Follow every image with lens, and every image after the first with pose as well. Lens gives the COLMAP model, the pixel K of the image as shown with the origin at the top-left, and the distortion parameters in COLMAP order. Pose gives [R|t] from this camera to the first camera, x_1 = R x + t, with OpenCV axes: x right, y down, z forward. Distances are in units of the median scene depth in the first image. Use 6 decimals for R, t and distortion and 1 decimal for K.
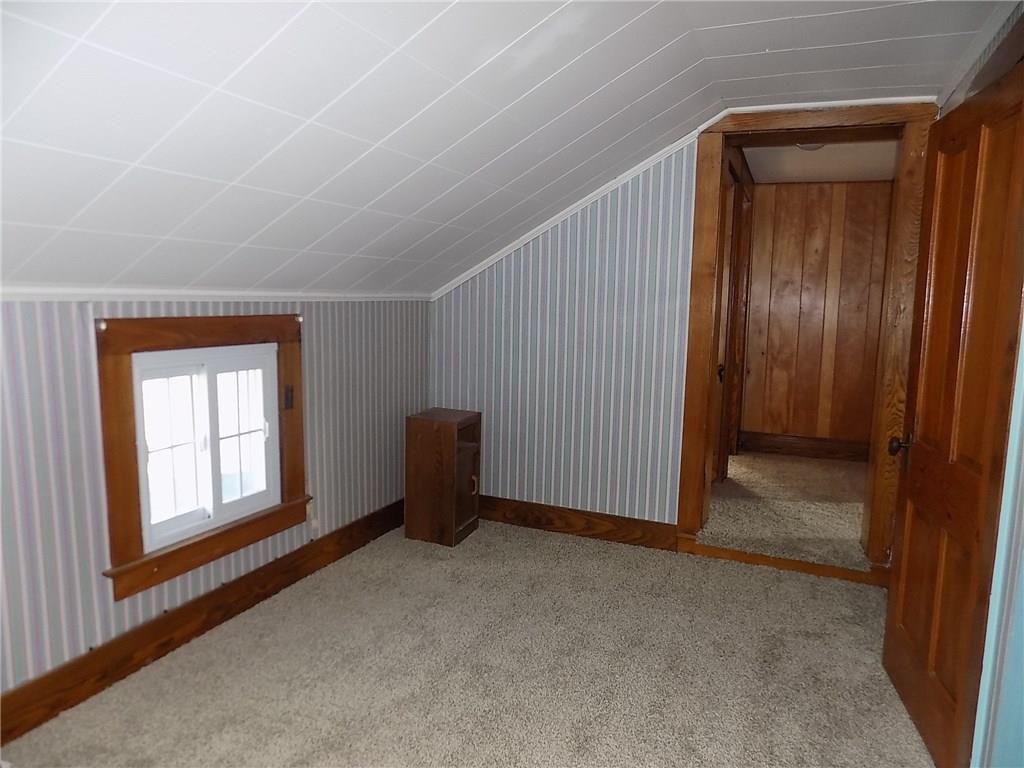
lens RADIAL K [[688.1, 0, 508.0], [0, 688.1, 386.0], [0, 0, 1]] dist [-0.078275, 0.067269]
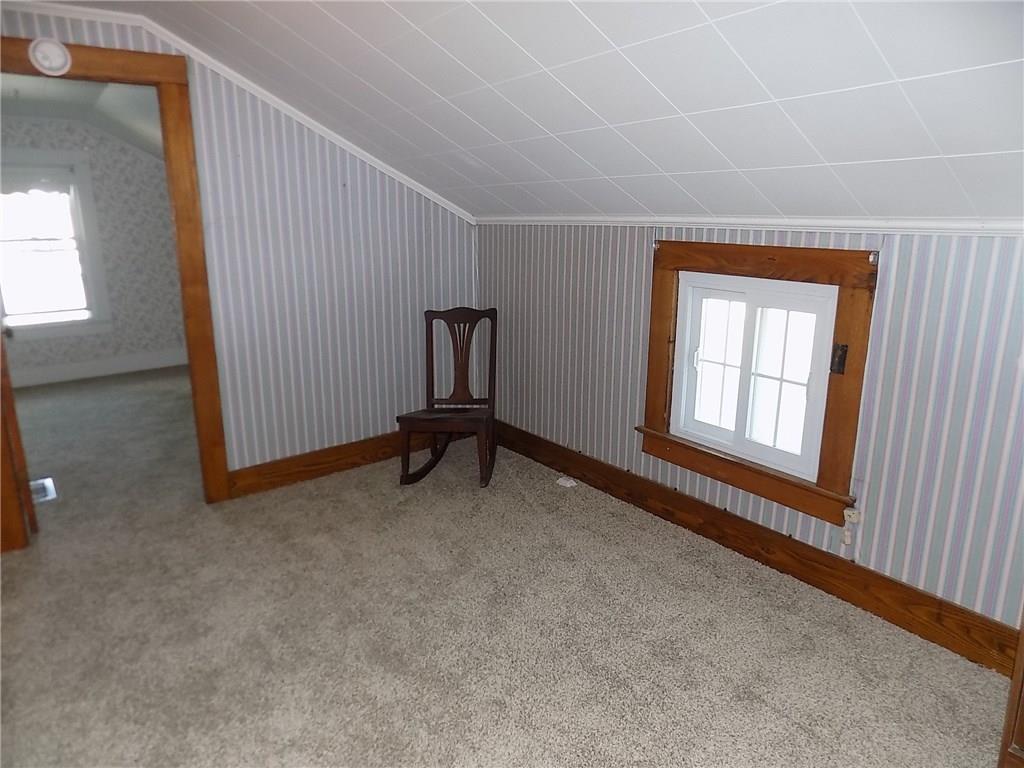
lens RADIAL K [[688.1, 0, 508.0], [0, 688.1, 386.0], [0, 0, 1]] dist [-0.078275, 0.067269]
pose [[-0.511581, 0.191379, -0.837651, 0.580106], [-0.120595, 0.949238, 0.290525, -0.146700], [0.850730, 0.249644, -0.462532, 1.160522]]
